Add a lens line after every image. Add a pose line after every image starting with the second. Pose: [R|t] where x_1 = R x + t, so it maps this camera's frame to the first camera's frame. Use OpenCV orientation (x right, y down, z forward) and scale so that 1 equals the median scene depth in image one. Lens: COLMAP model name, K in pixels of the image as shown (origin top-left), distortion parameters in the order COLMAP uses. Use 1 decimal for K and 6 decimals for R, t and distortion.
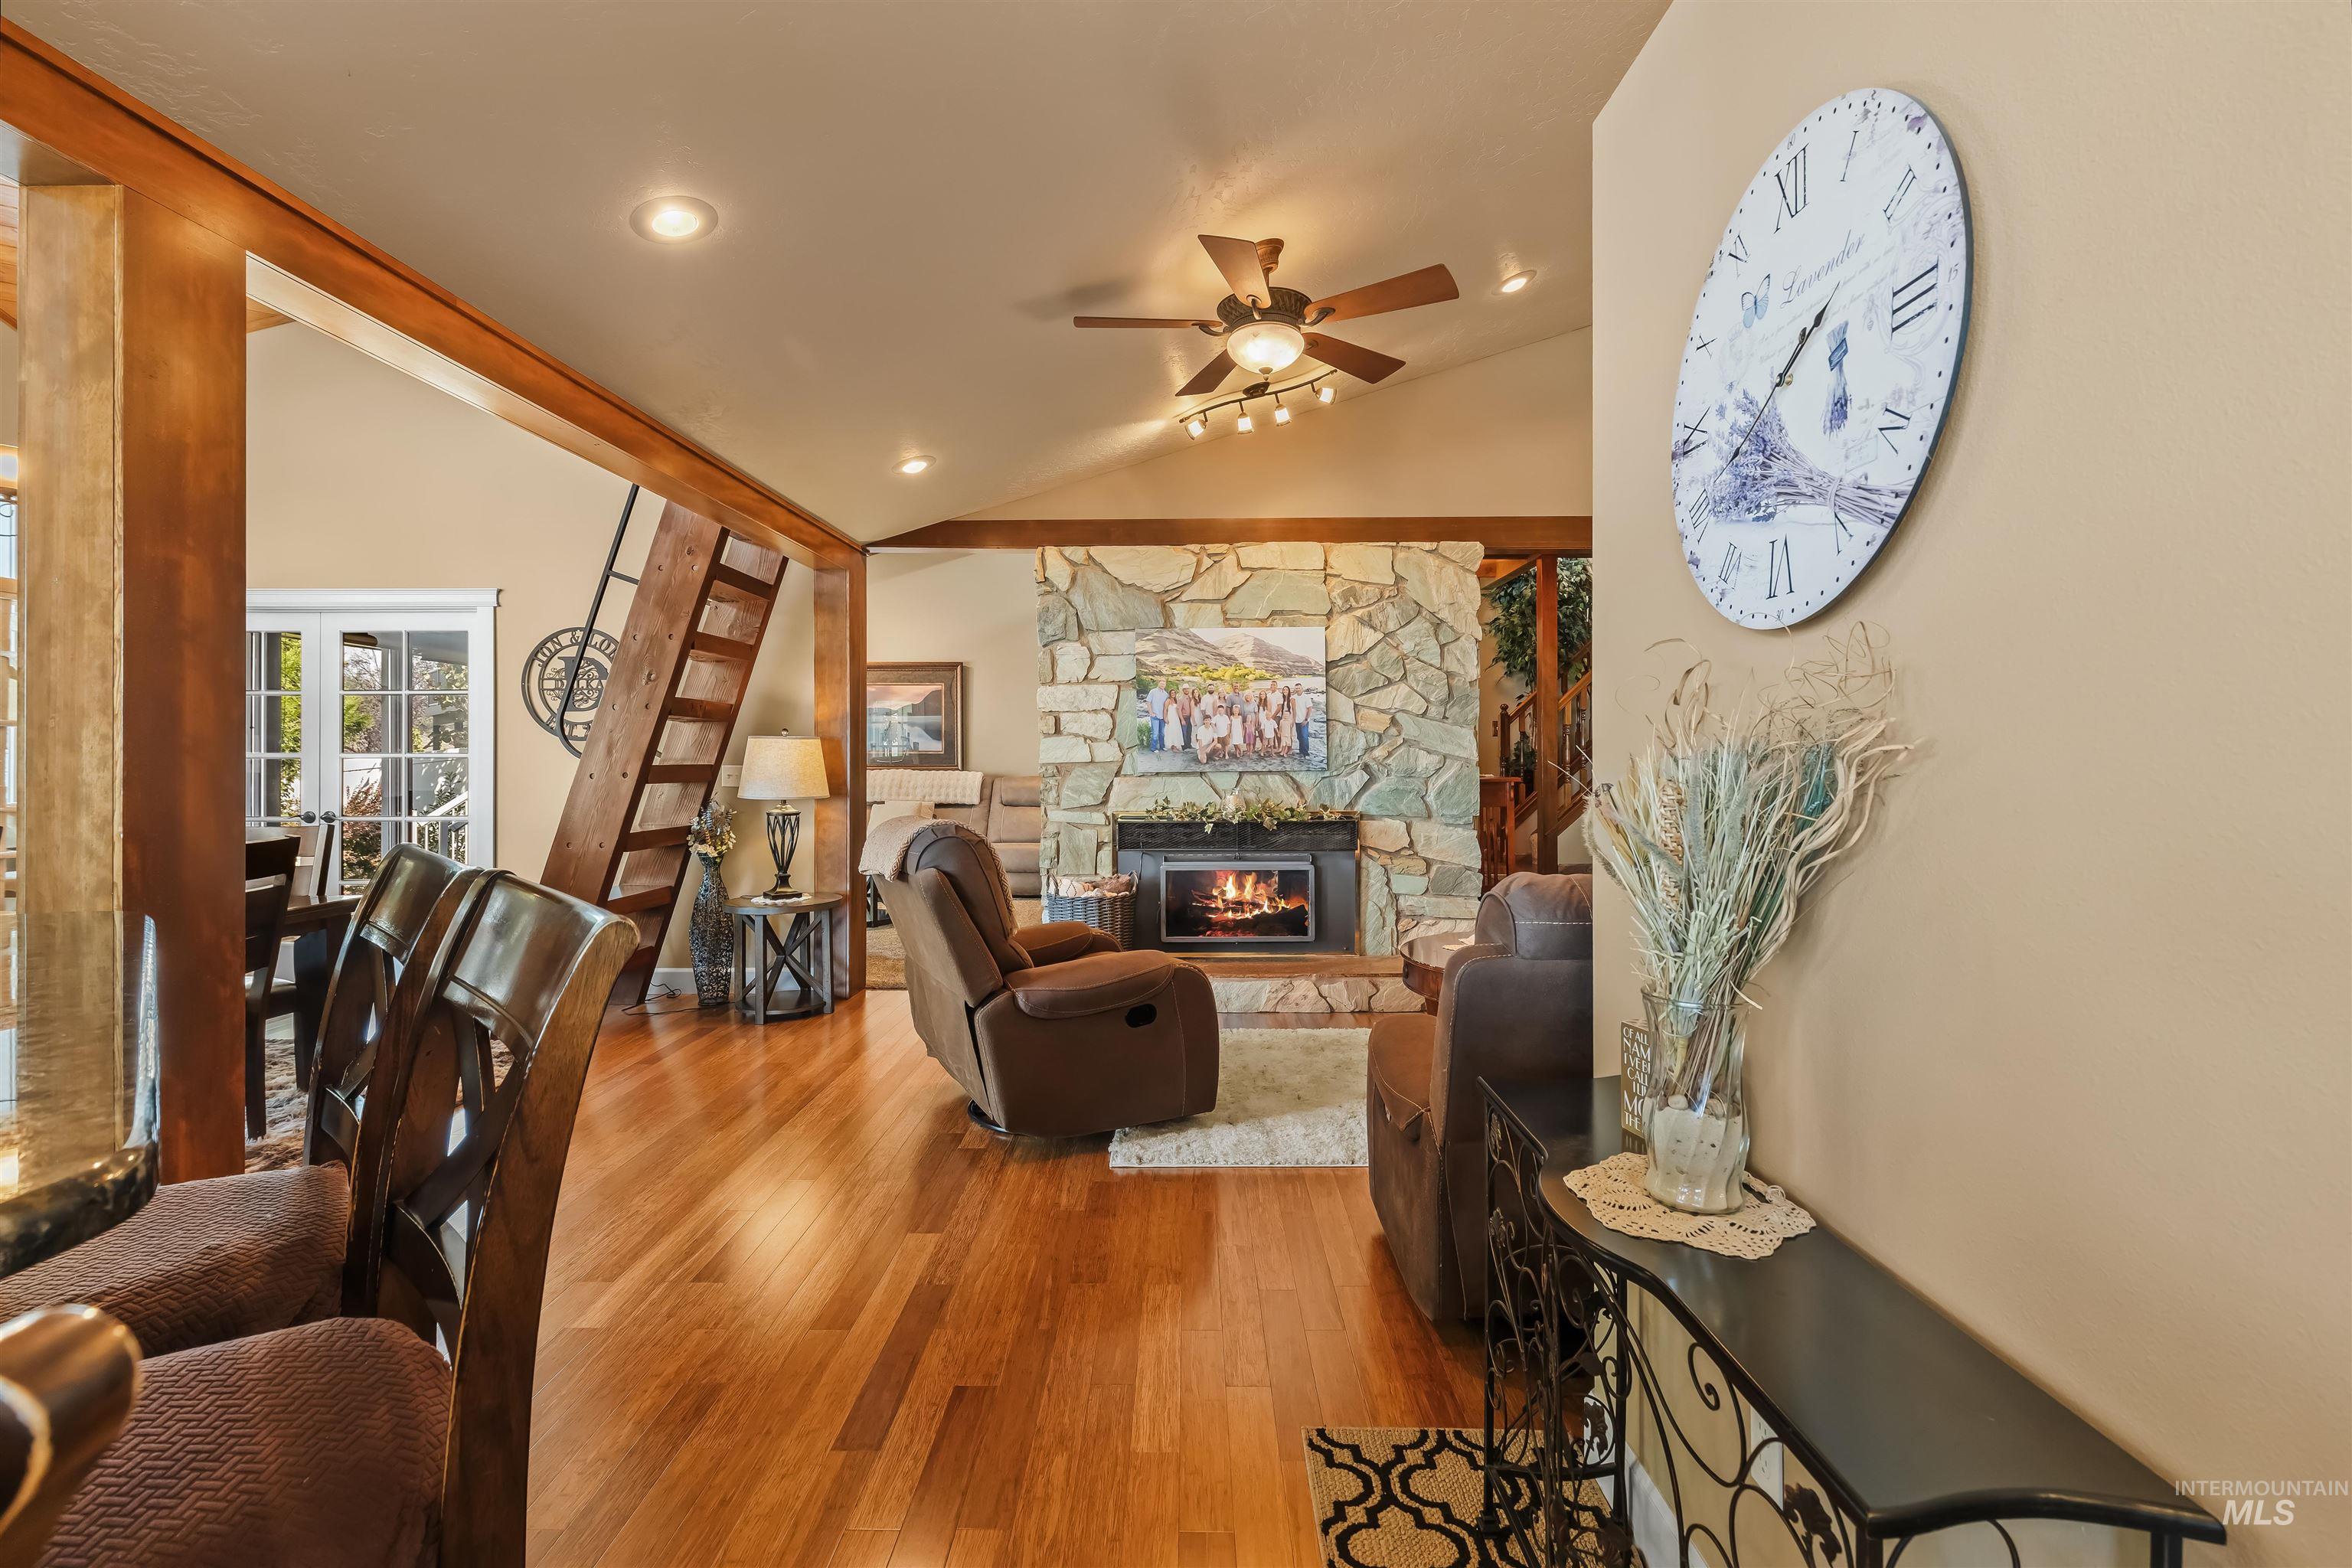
lens RADIAL K [[1062.4, 0, 1175.4], [0, 1062.4, 764.0], [0, 0, 1]] dist [-0.001512, 0.000093]
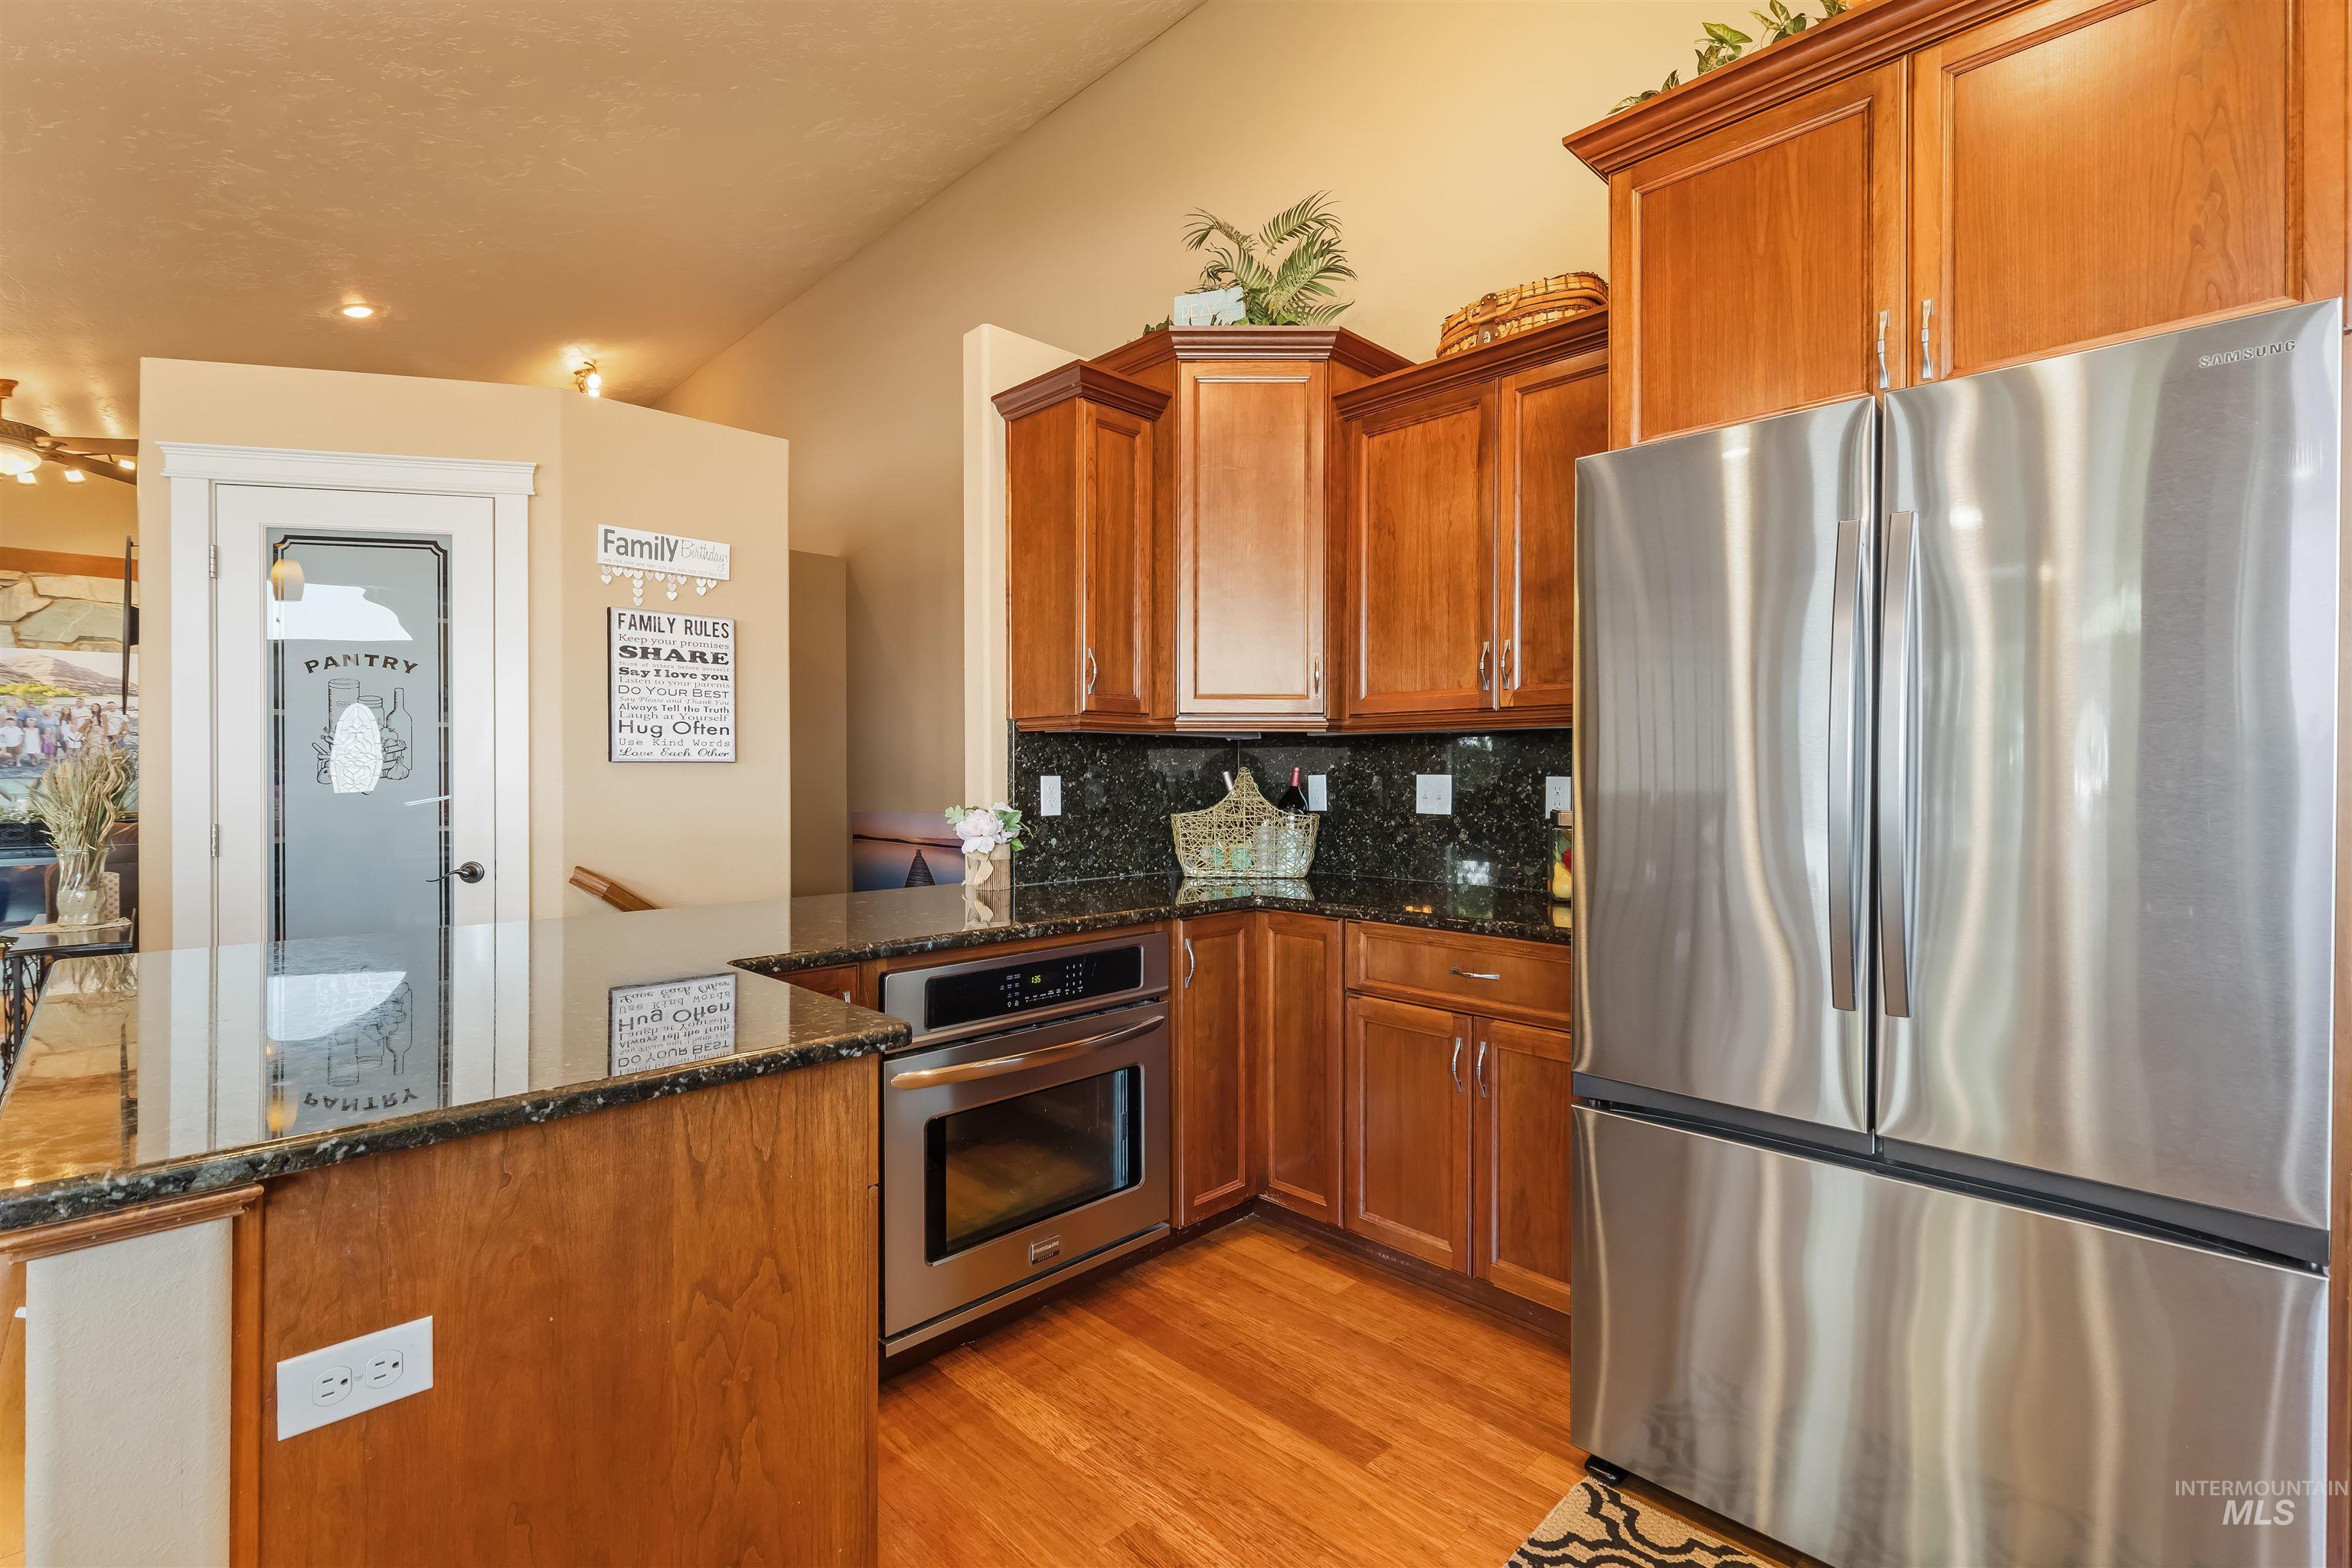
lens RADIAL K [[1051.9, 0, 1184.1], [0, 1051.9, 771.6], [0, 0, 1]] dist [-0.000564, 0.000042]
pose [[0.700438, -0.000579, 0.713713, 0.116678], [0.003416, 0.999991, -0.002541, 0.007328], [-0.713705, 0.004218, 0.700434, -0.629813]]
